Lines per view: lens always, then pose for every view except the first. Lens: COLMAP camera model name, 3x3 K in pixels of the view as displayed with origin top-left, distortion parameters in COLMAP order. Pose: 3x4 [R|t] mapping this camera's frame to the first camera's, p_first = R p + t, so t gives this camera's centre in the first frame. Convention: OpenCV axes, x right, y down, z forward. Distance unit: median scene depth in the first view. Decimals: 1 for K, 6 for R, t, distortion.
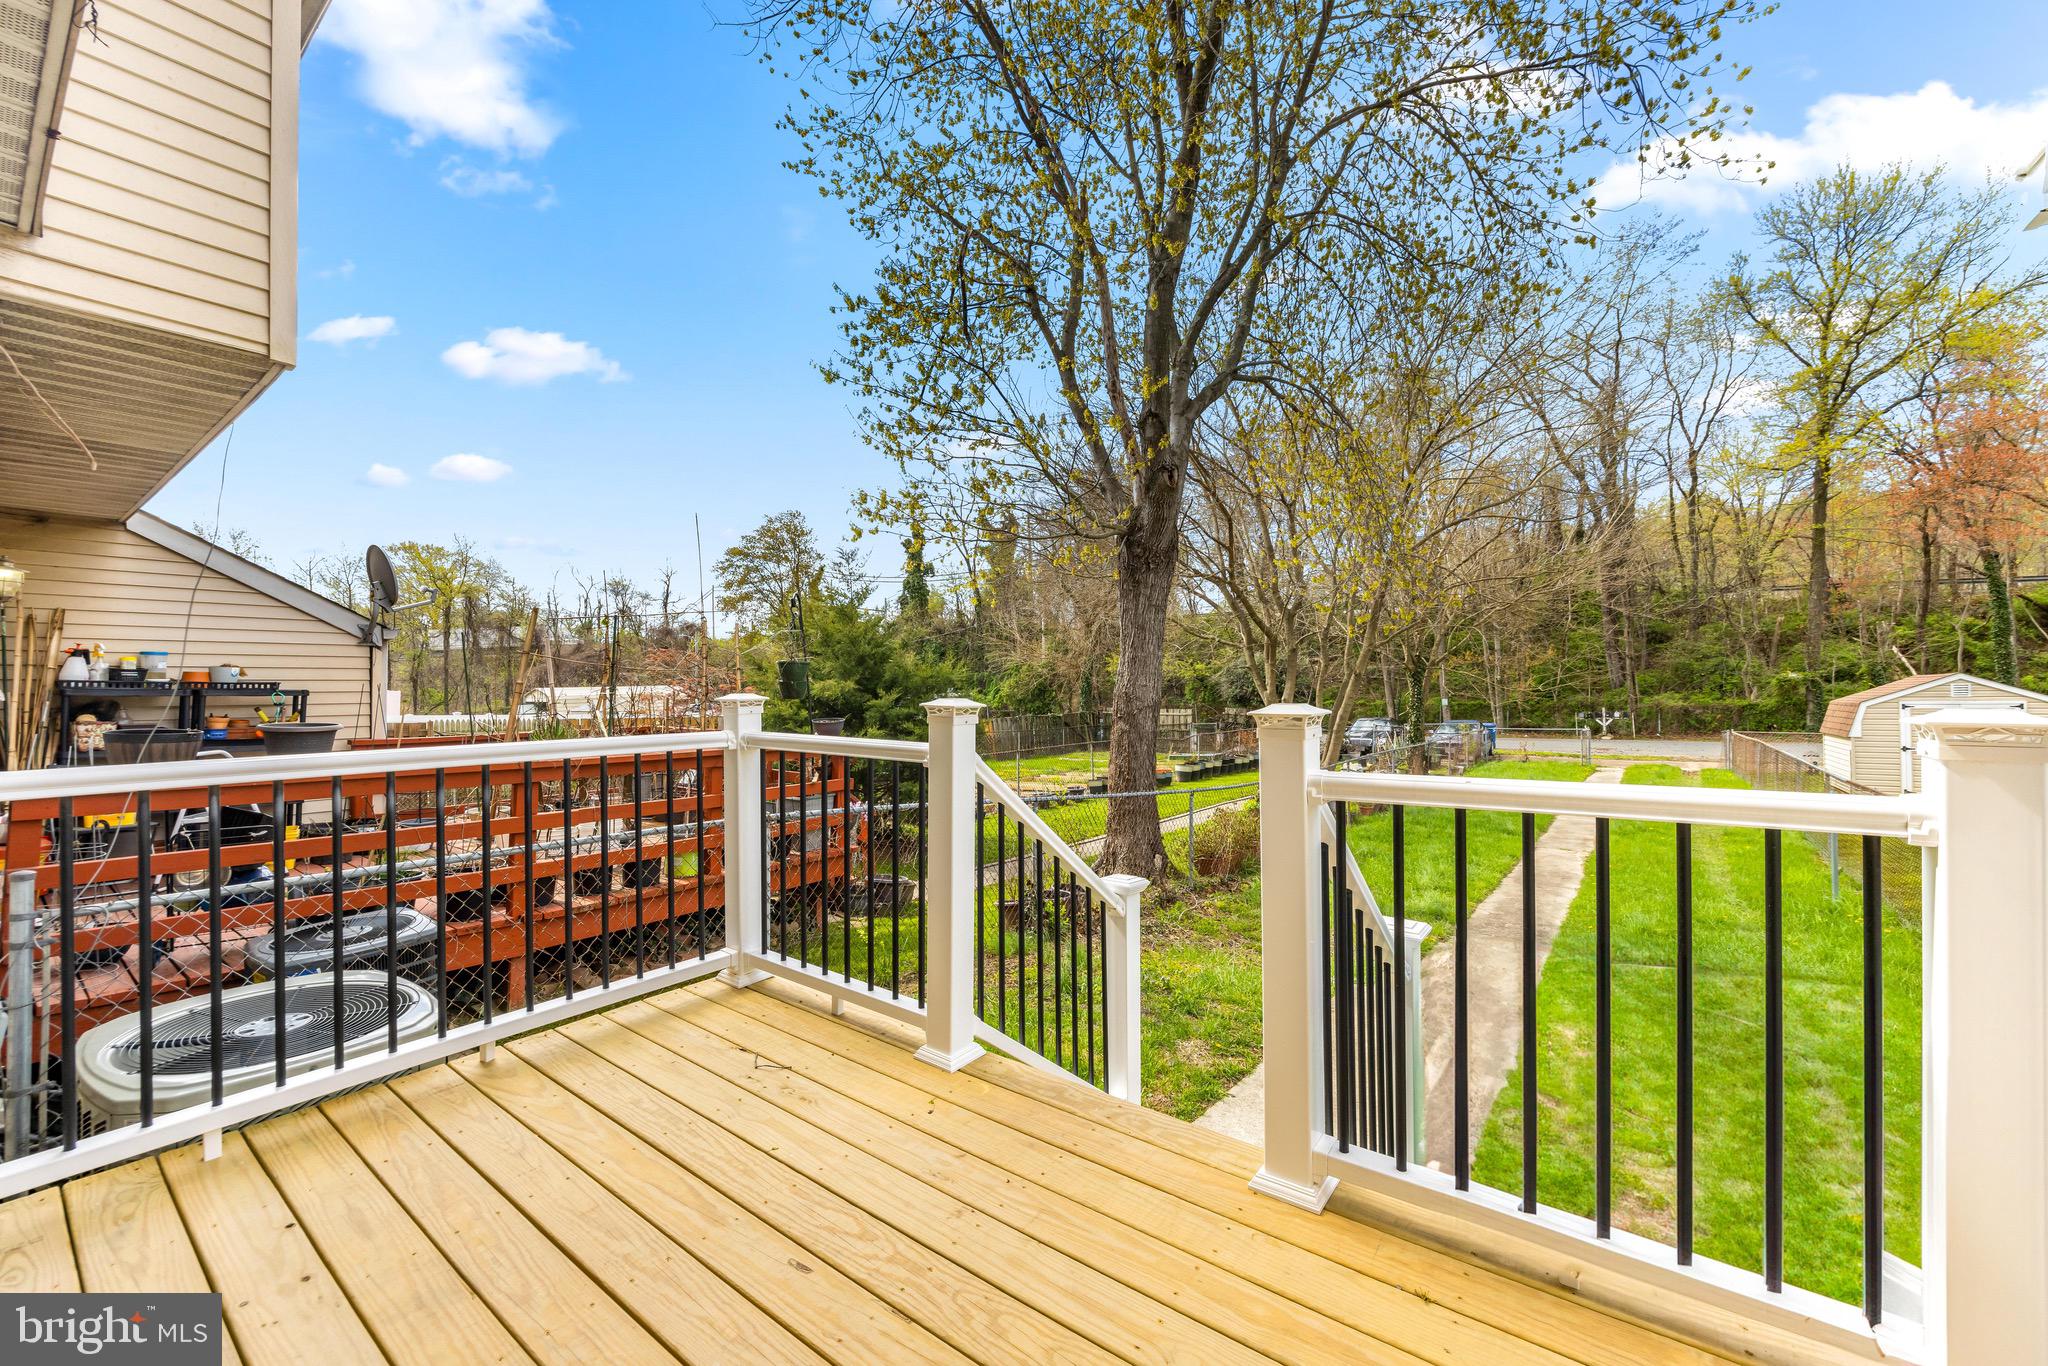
lens RADIAL K [[813.1, 0, 1024.0], [0, 813.1, 683.0], [0, 0, 1]] dist [-0.001062, -0.000011]
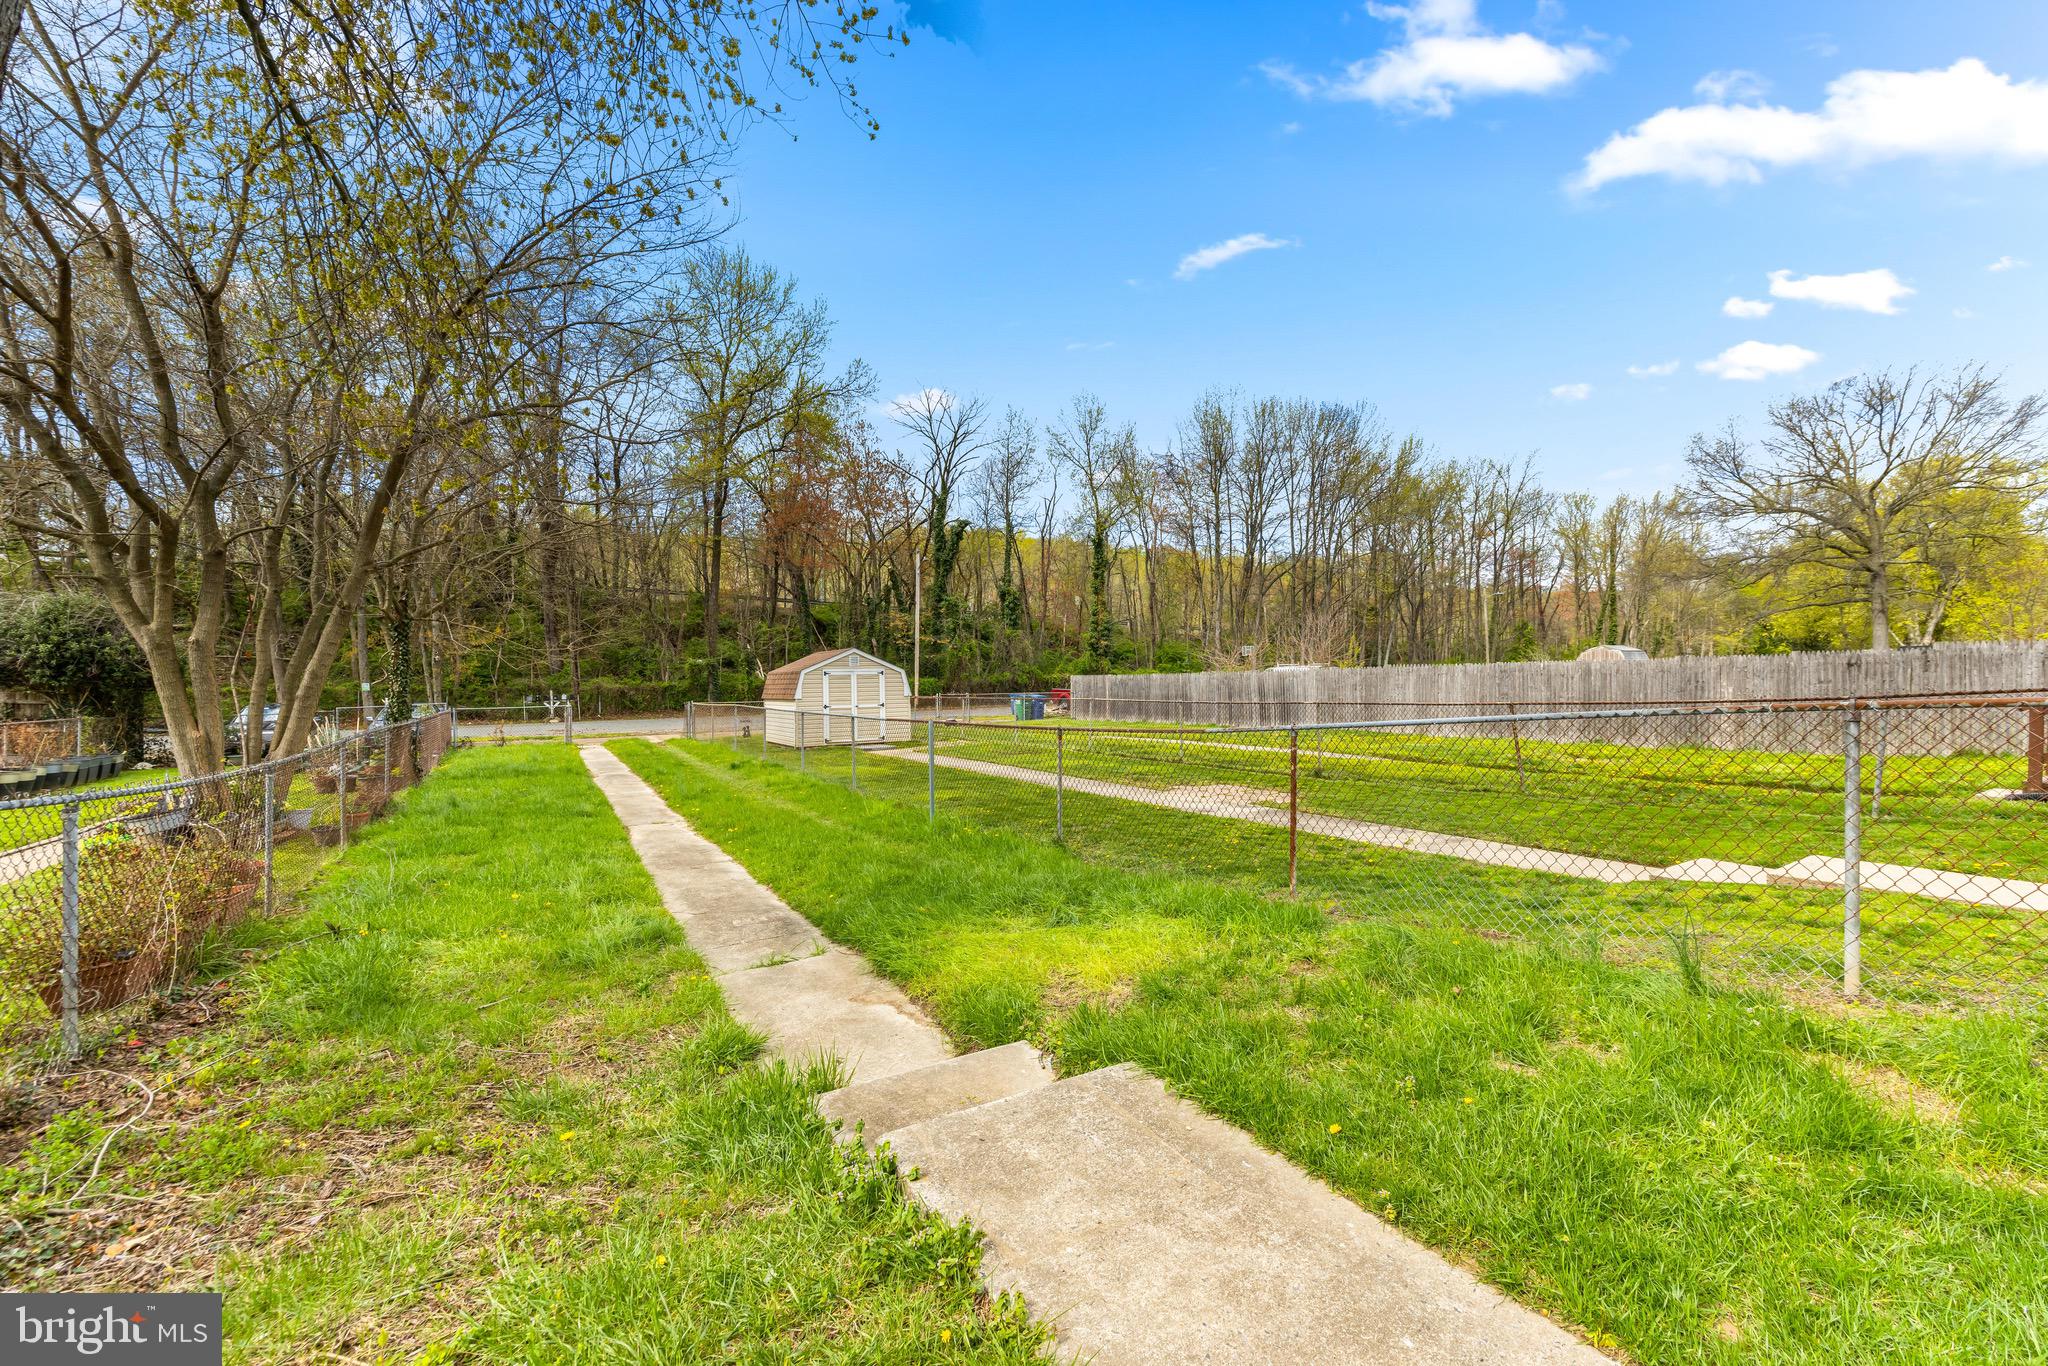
lens RADIAL K [[818.8, 0, 1019.4], [0, 818.8, 682.0], [0, 0, 1]] dist [-0.000779, -0.000785]
pose [[0.371192, 0.001271, 0.928555, 0.010628], [-0.003238, 0.999995, -0.000075, 0.045915], [-0.928550, -0.002979, 0.371195, 0.270573]]
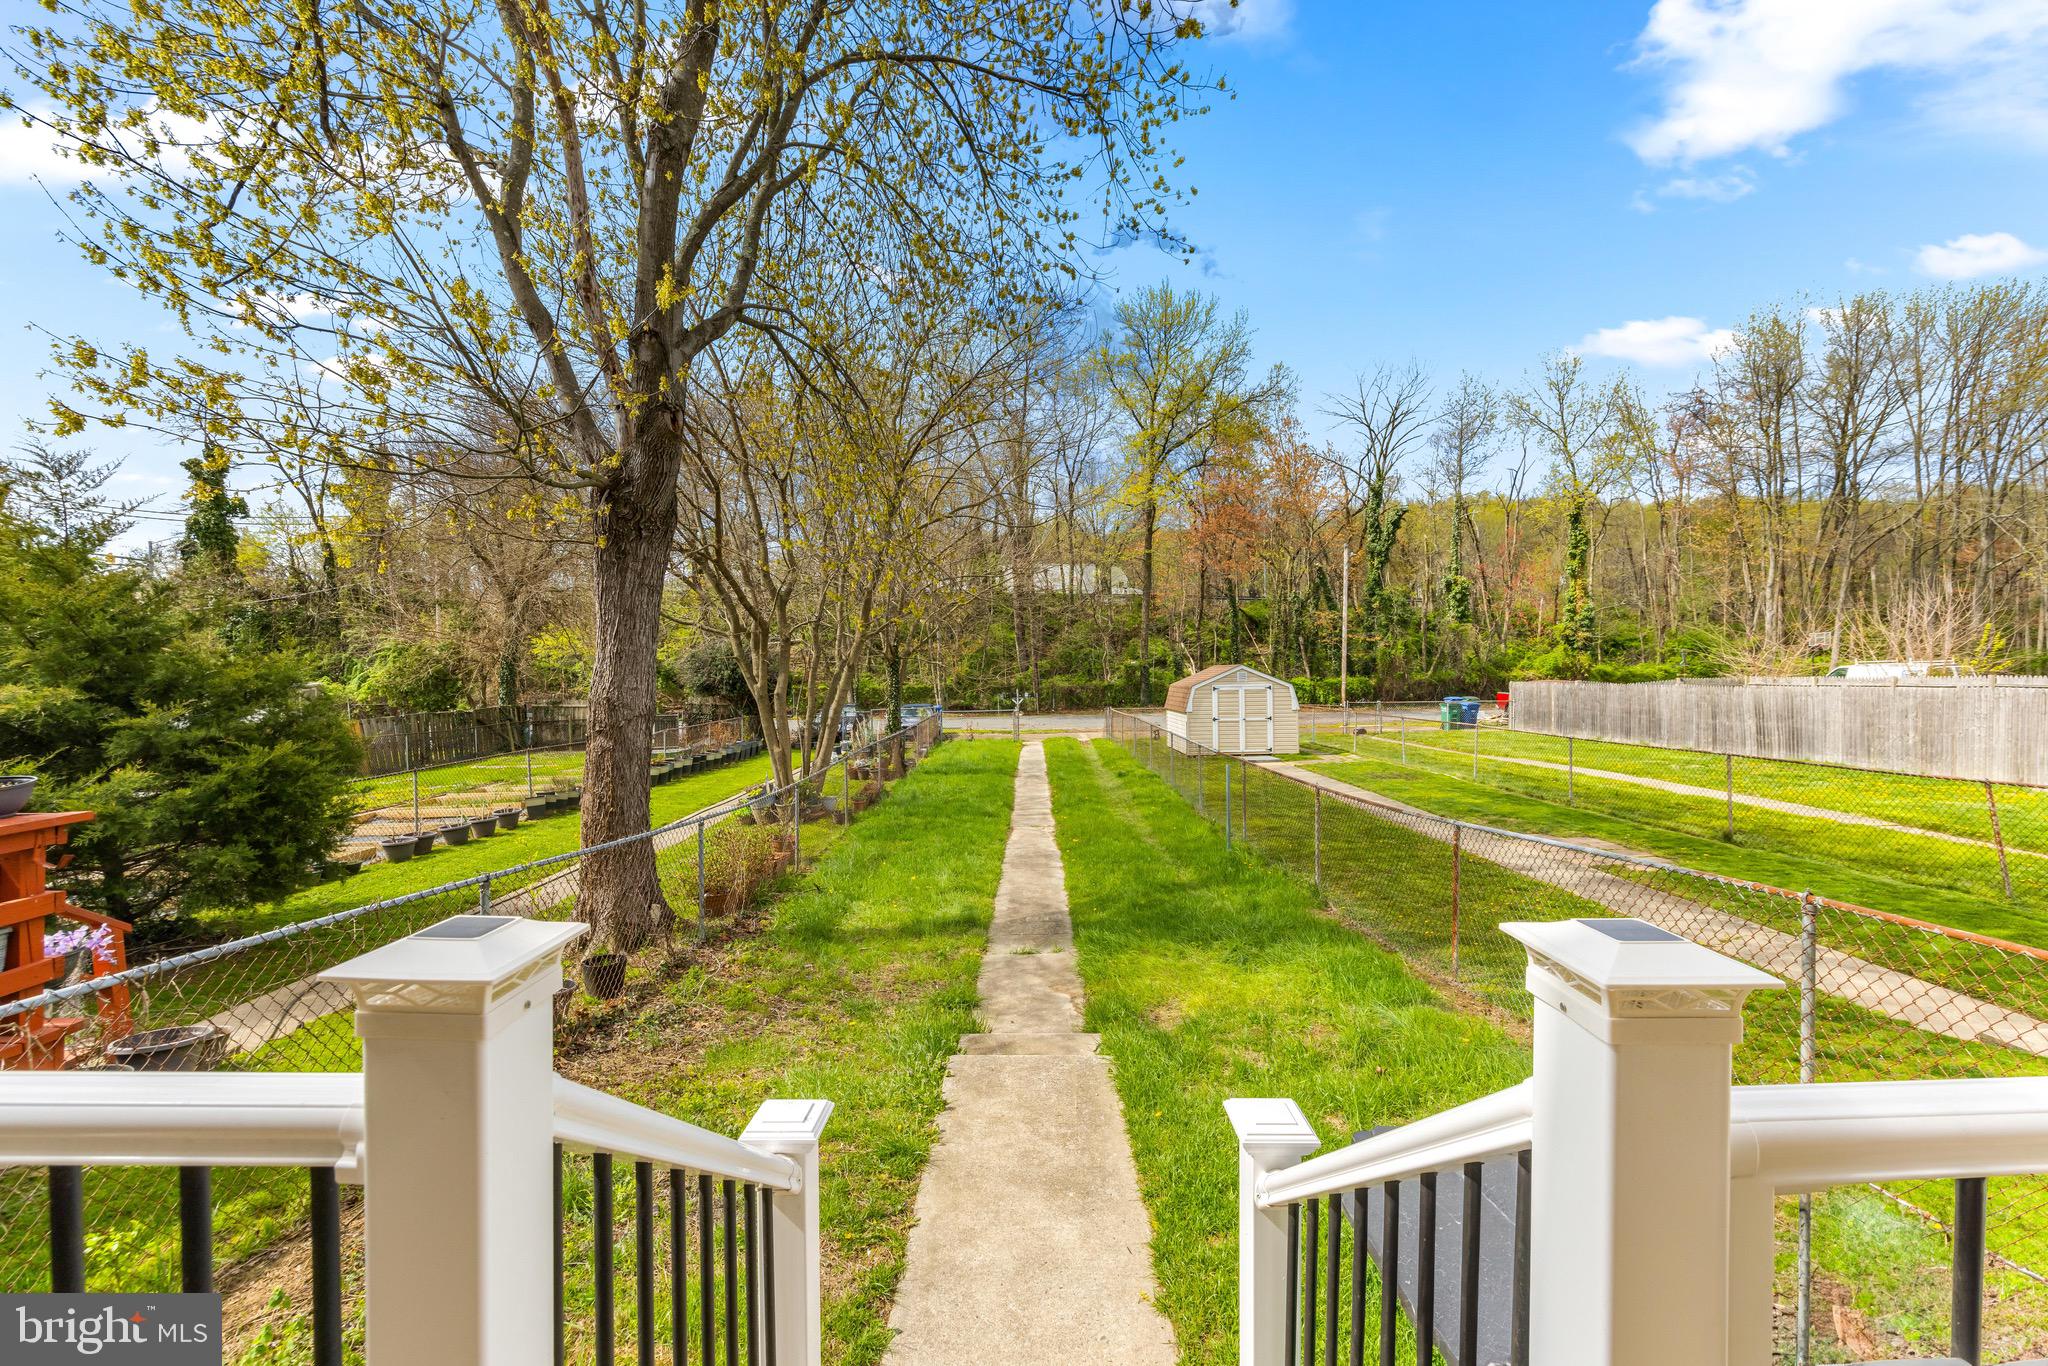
lens RADIAL K [[818.8, 0, 1019.4], [0, 818.8, 682.0], [0, 0, 1]] dist [-0.000779, -0.000785]
pose [[0.798666, -0.012237, 0.601650, -0.016489], [-0.000177, 0.999788, 0.020571, -0.011612], [-0.601775, -0.016536, 0.798495, 0.100920]]
